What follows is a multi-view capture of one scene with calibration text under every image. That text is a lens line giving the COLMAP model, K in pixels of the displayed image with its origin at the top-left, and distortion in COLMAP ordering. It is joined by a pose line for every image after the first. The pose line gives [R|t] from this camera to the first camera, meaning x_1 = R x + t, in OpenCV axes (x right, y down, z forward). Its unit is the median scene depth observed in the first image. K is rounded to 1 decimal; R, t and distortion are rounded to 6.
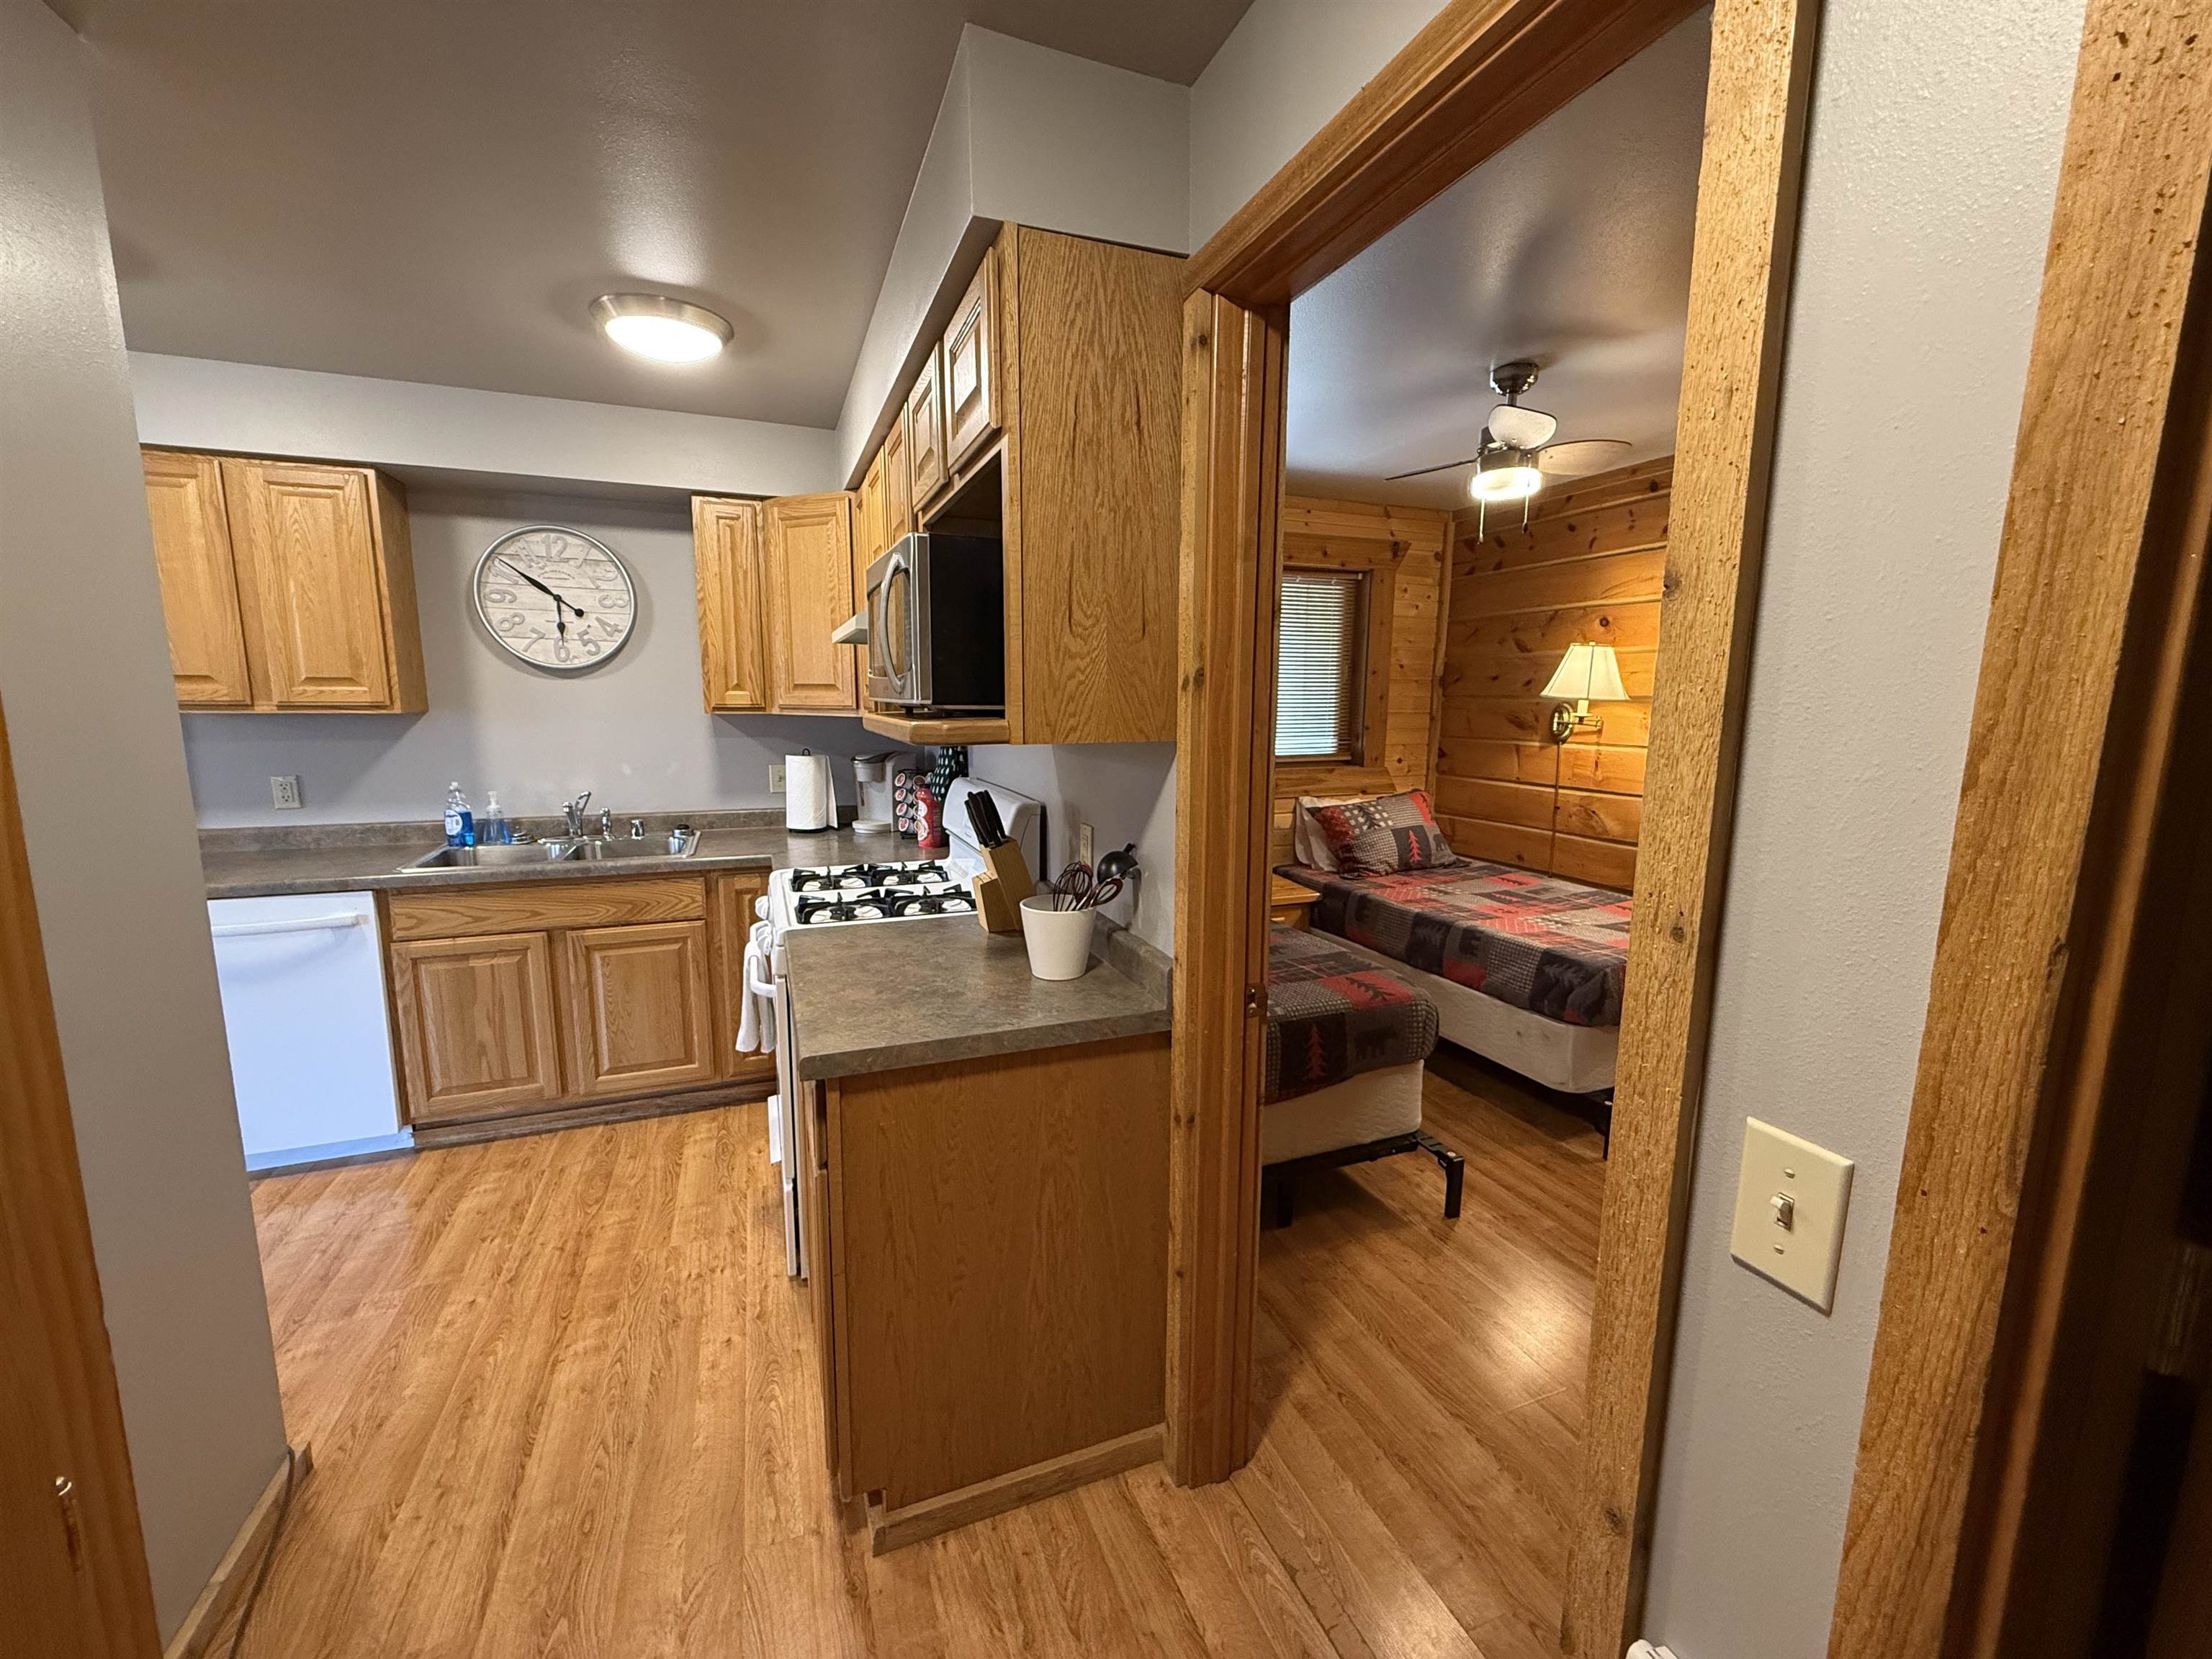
lens RADIAL K [[879.8, 0, 1103.3], [0, 879.8, 829.3], [0, 0, 1]] dist [0.002326, -0.001065]
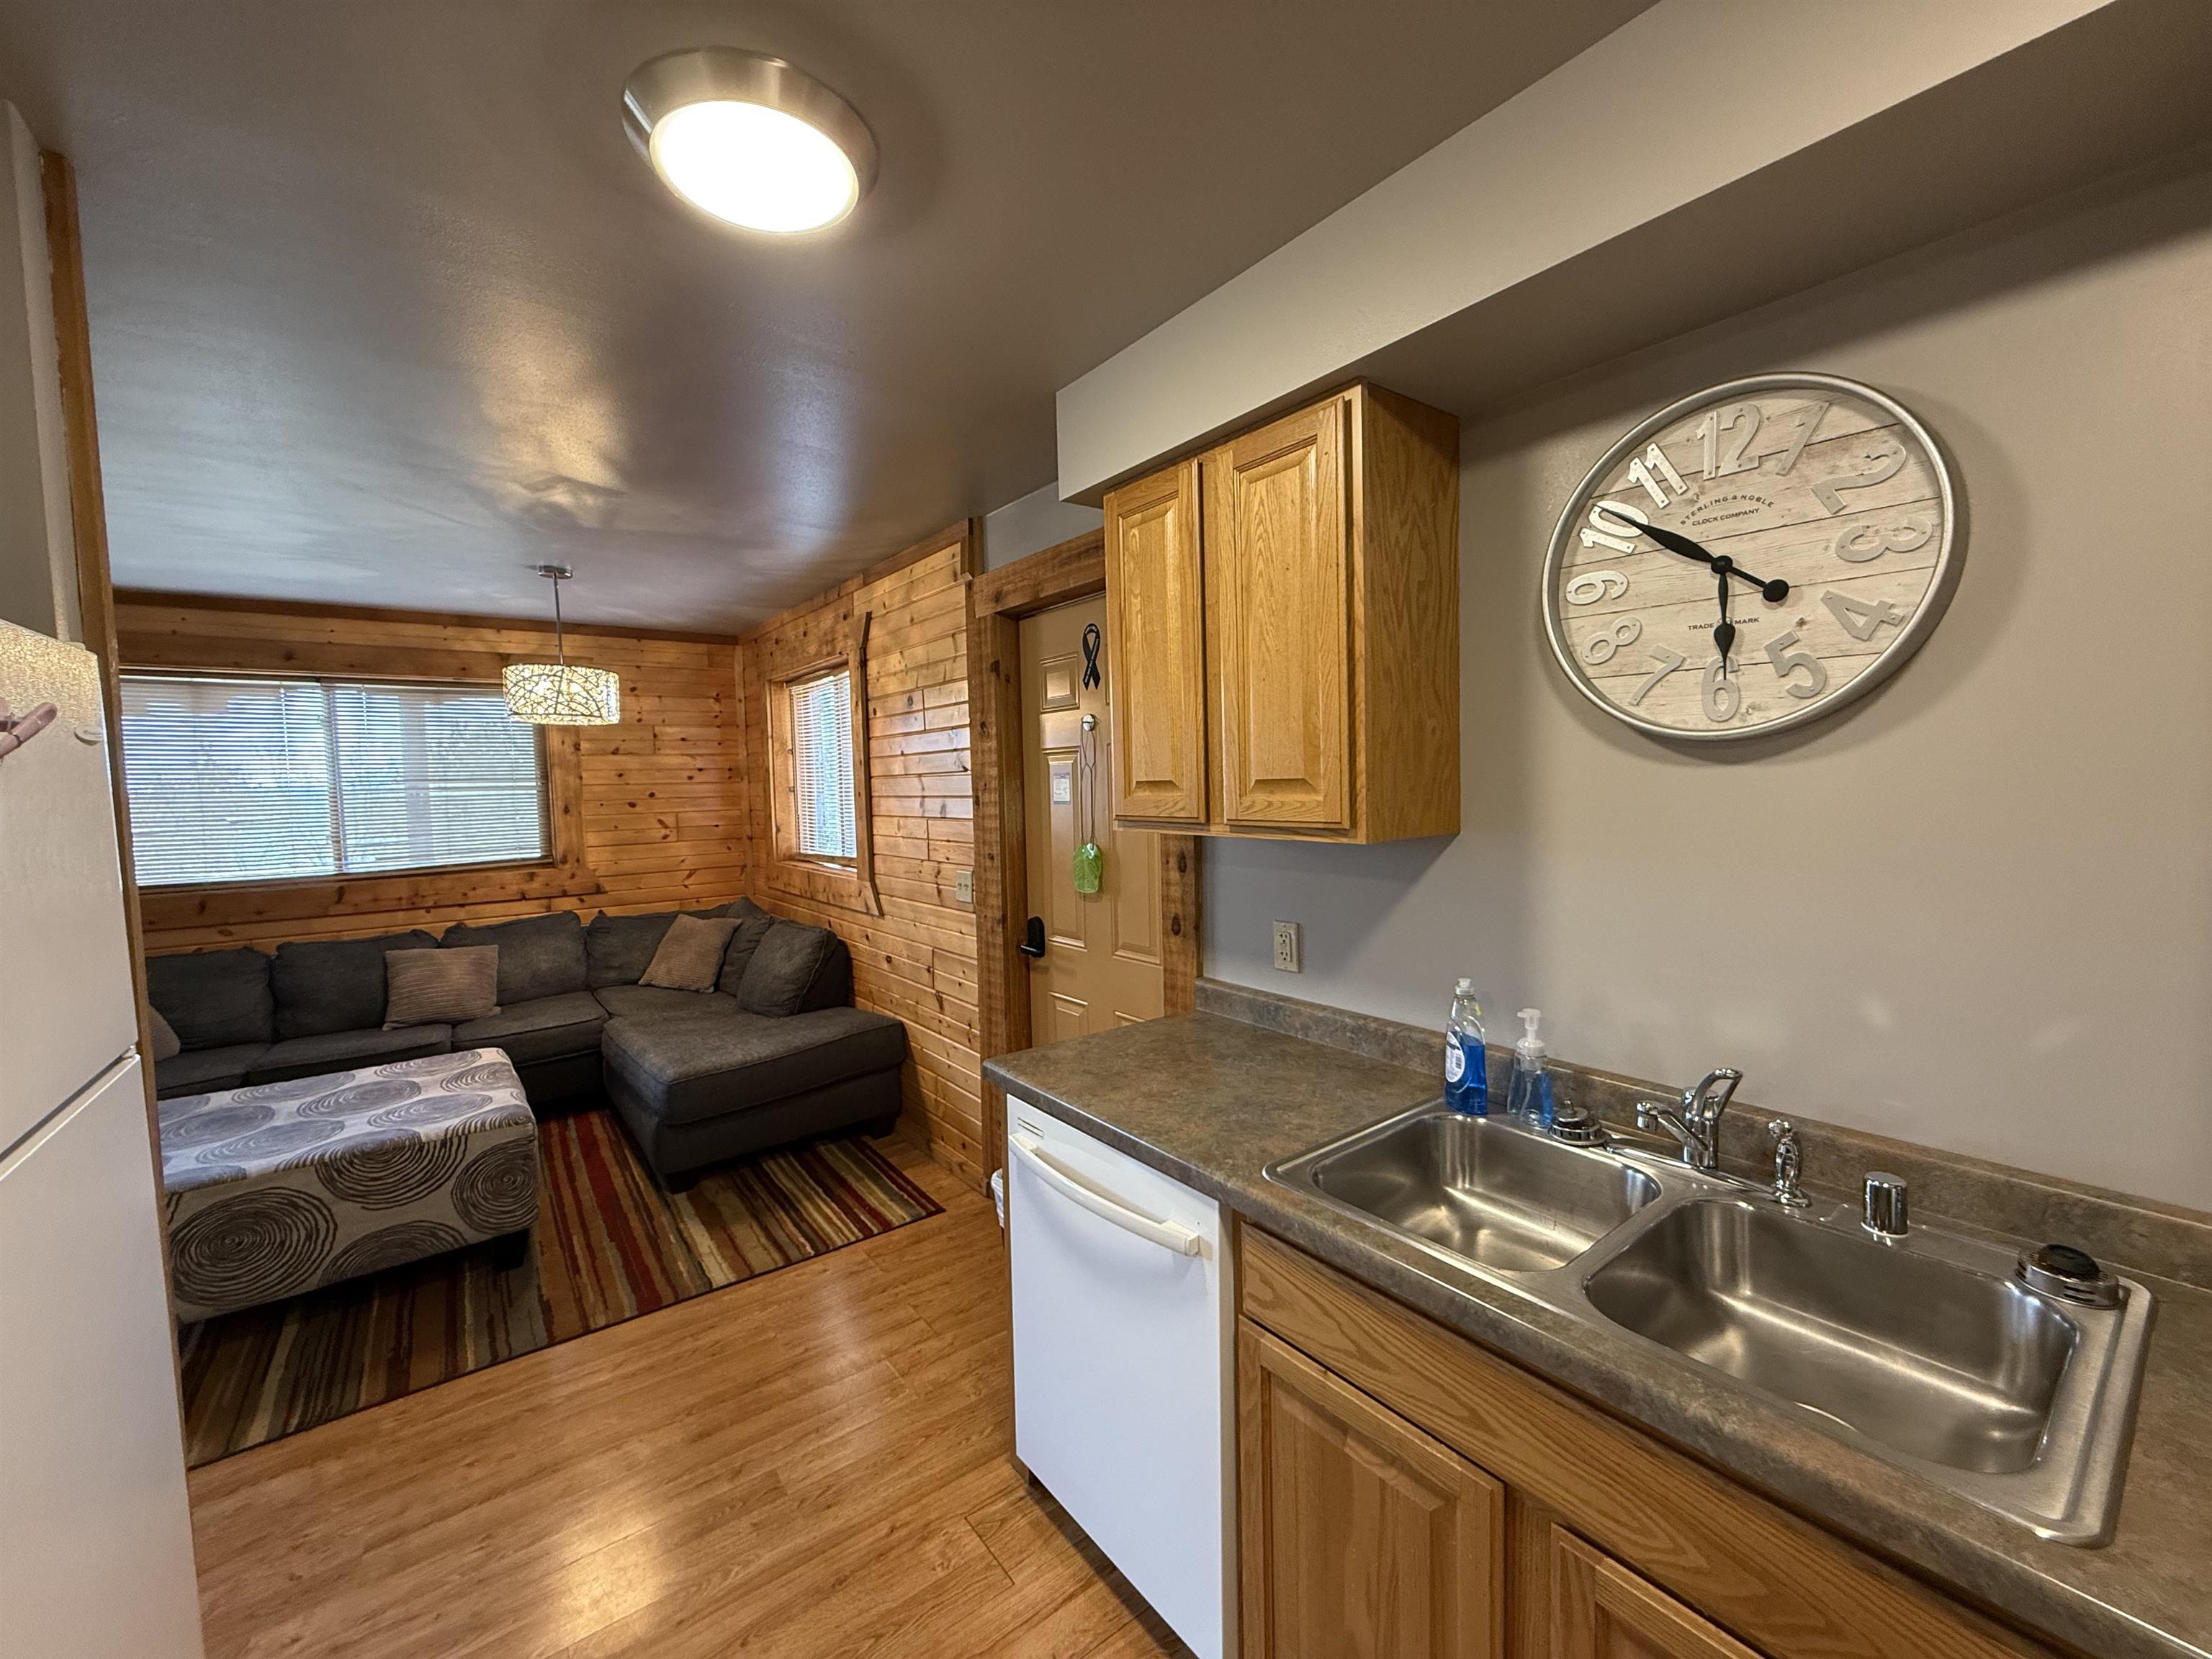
lens RADIAL K [[879.8, 0, 1100.0], [0, 879.8, 827.3], [0, 0, 1]] dist [0.002326, -0.001065]
pose [[0.266226, 0.040315, -0.963067, -0.200556], [-0.118949, 0.992862, 0.008681, -0.075222], [0.956543, 0.112245, 0.269121, 0.418015]]
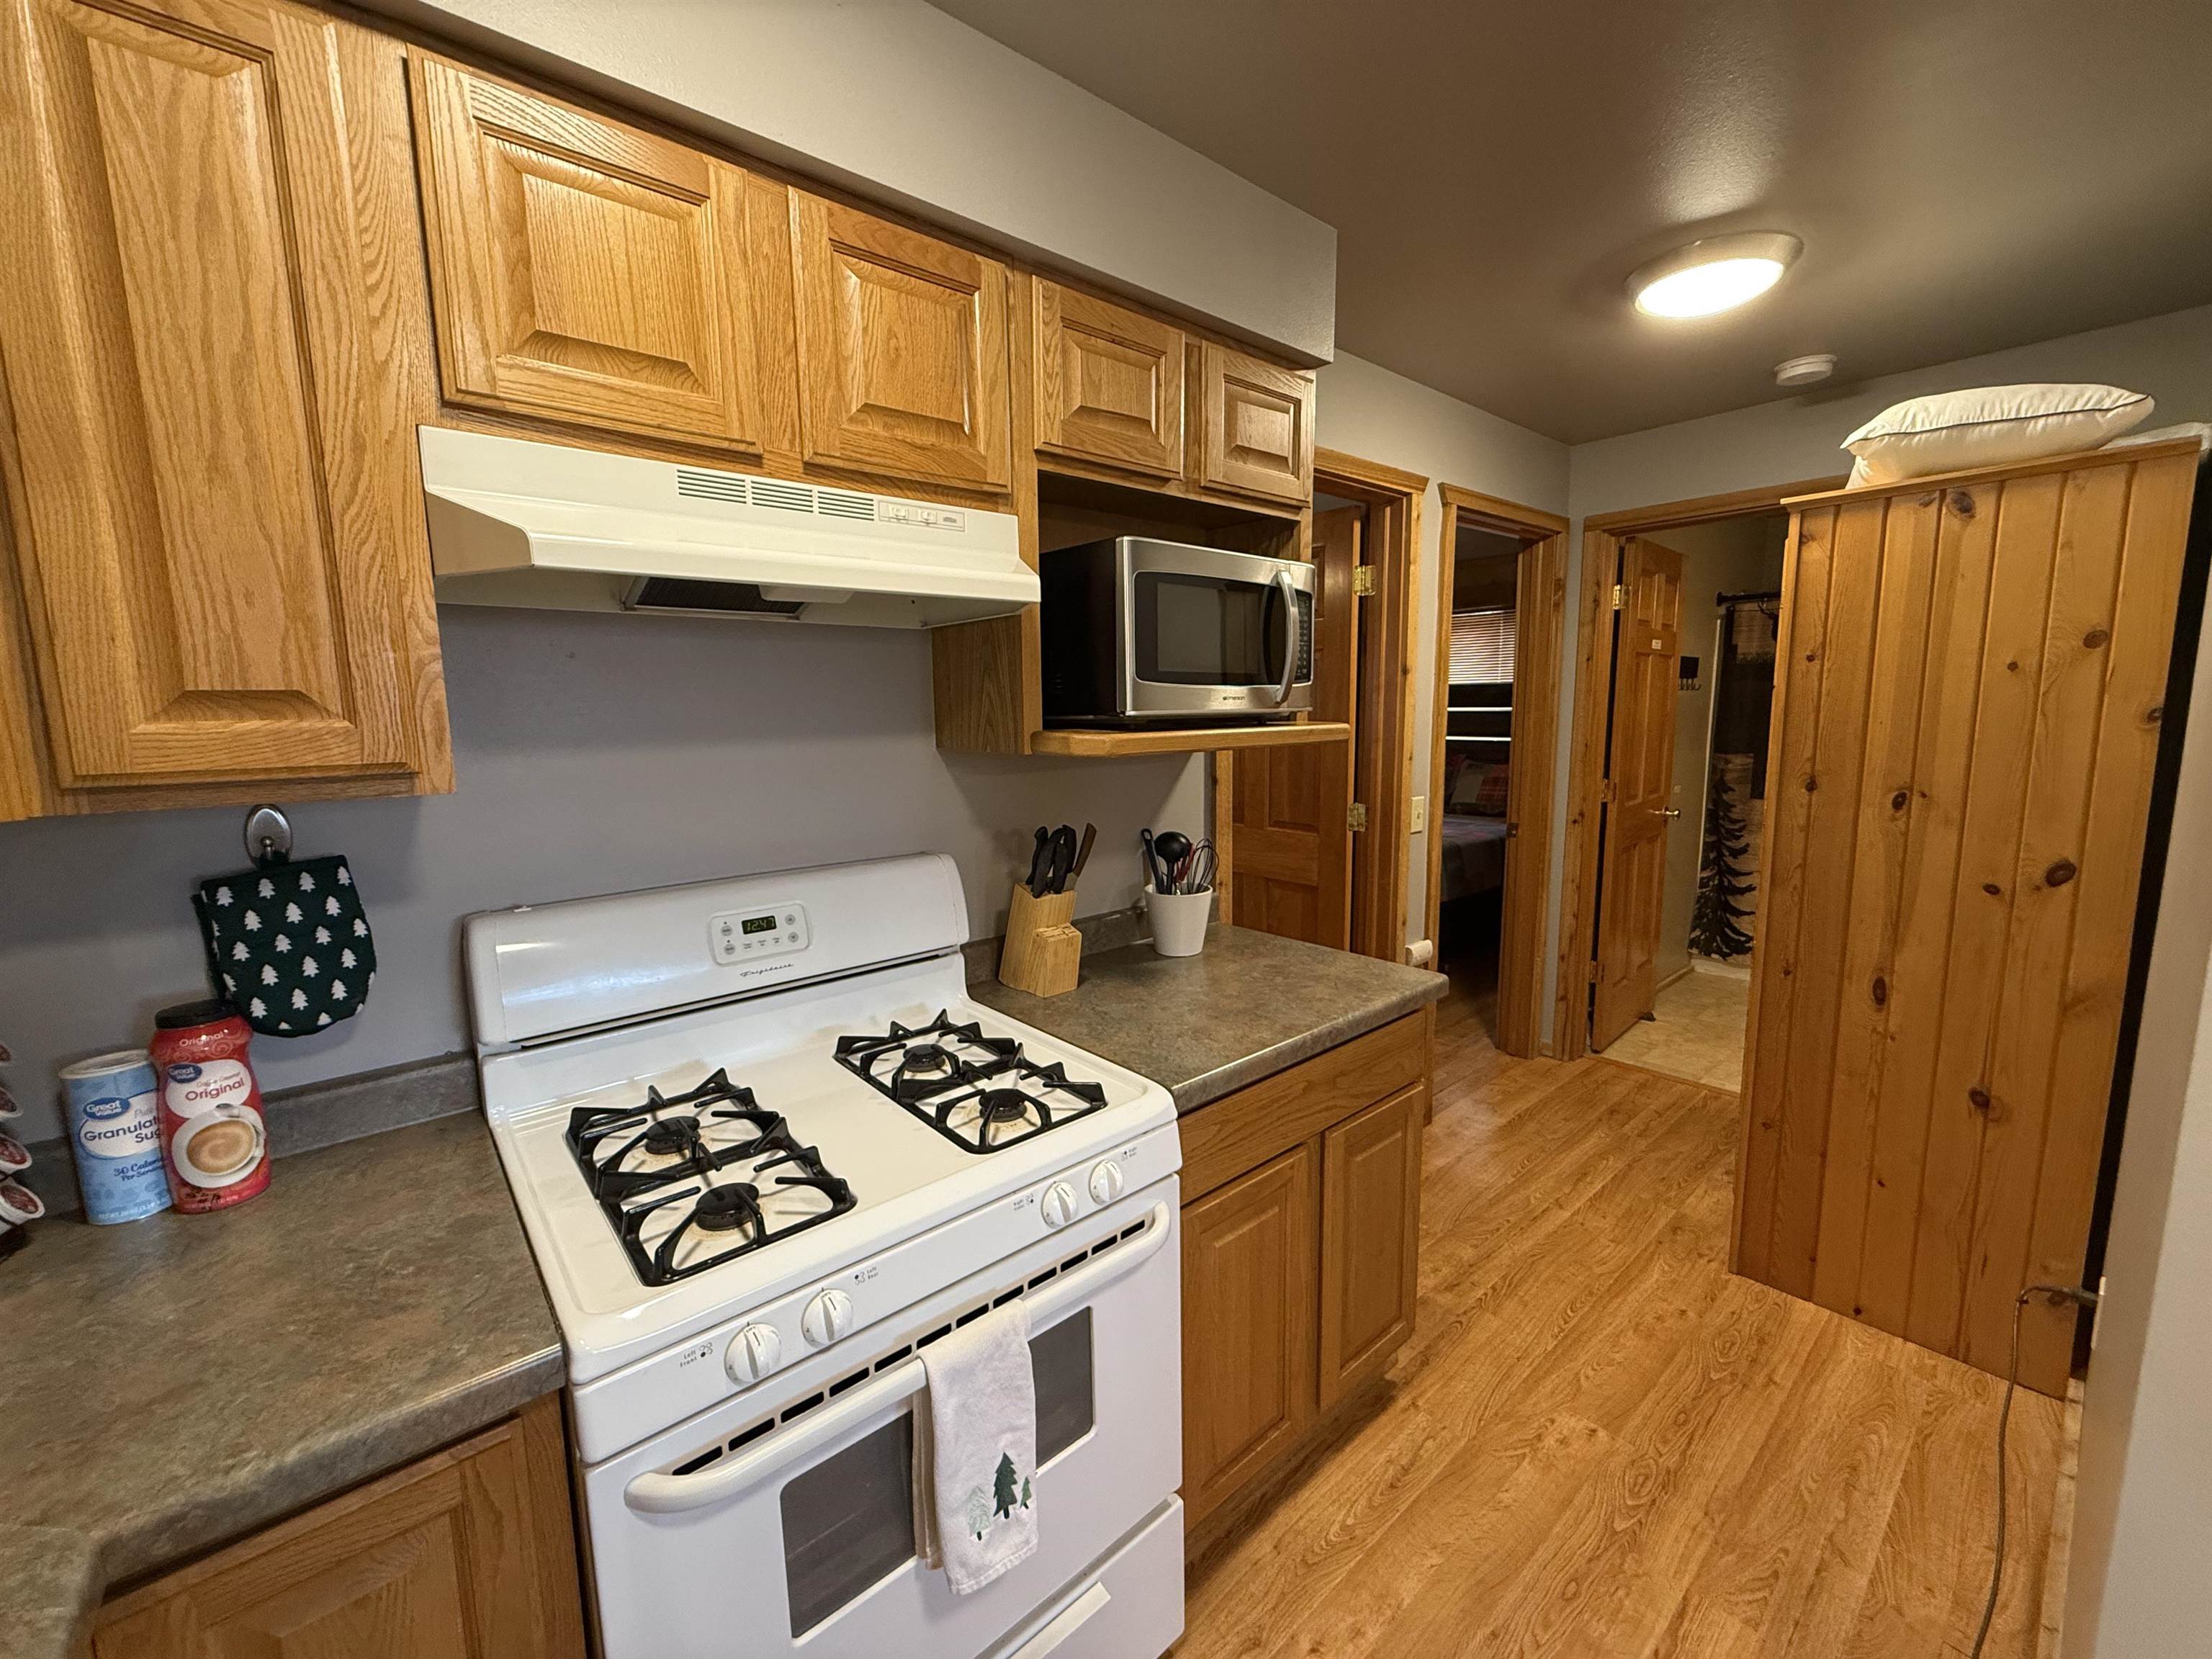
lens RADIAL K [[879.8, 0, 1100.7], [0, 879.8, 829.6], [0, 0, 1]] dist [0.002326, -0.001065]
pose [[-0.321589, -0.141445, 0.936255, -0.381310], [0.152705, 0.968089, 0.198706, -0.080931], [-0.934485, 0.206872, -0.289727, 0.505101]]
